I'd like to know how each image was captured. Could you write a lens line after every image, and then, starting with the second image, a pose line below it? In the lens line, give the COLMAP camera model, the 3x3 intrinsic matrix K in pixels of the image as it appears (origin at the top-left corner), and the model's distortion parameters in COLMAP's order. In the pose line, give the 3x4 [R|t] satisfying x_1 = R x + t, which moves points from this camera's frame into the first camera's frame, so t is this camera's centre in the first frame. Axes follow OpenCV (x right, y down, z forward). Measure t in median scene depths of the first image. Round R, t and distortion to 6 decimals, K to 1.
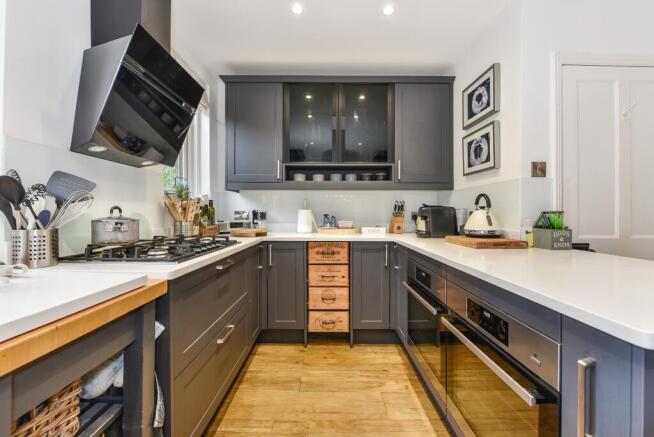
lens RADIAL K [[268.9, 0, 327.9], [0, 268.9, 214.8], [0, 0, 1]] dist [-0.002255, -0.000624]
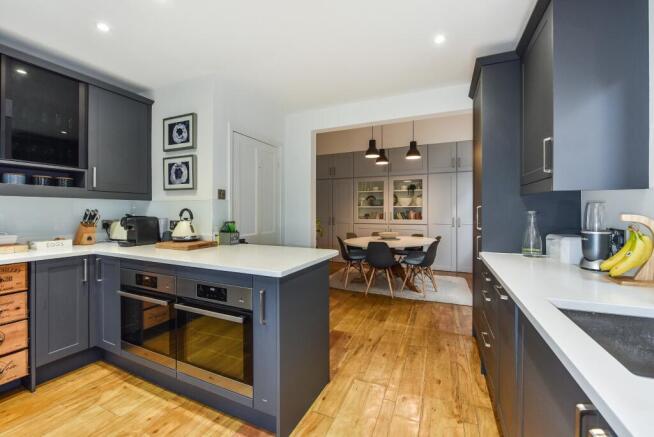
lens RADIAL K [[268.9, 0, 327.9], [0, 268.9, 214.8], [0, 0, 1]] dist [-0.002255, -0.000624]
pose [[0.421779, -0.010645, 0.906636, -0.298081], [0.005828, 0.999942, 0.009029, -0.049629], [-0.906680, 0.001476, 0.421817, -0.172583]]
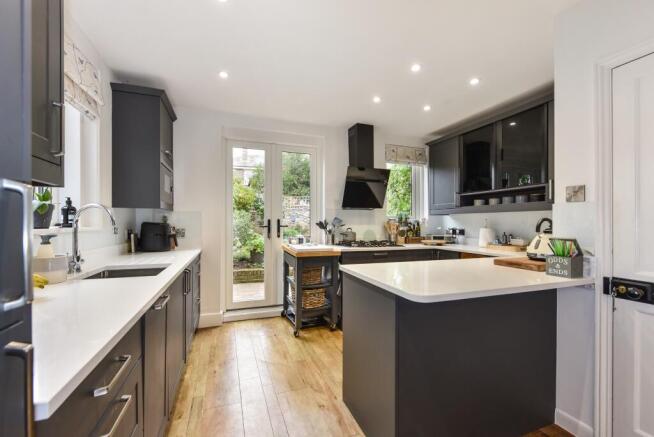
lens RADIAL K [[268.9, 0, 327.9], [0, 268.9, 214.8], [0, 0, 1]] dist [-0.002255, -0.000624]
pose [[0.340635, -0.028986, -0.939749, 1.133461], [-0.011001, 0.999333, -0.034812, -0.041436], [0.940131, 0.022196, 0.340089, -0.112514]]
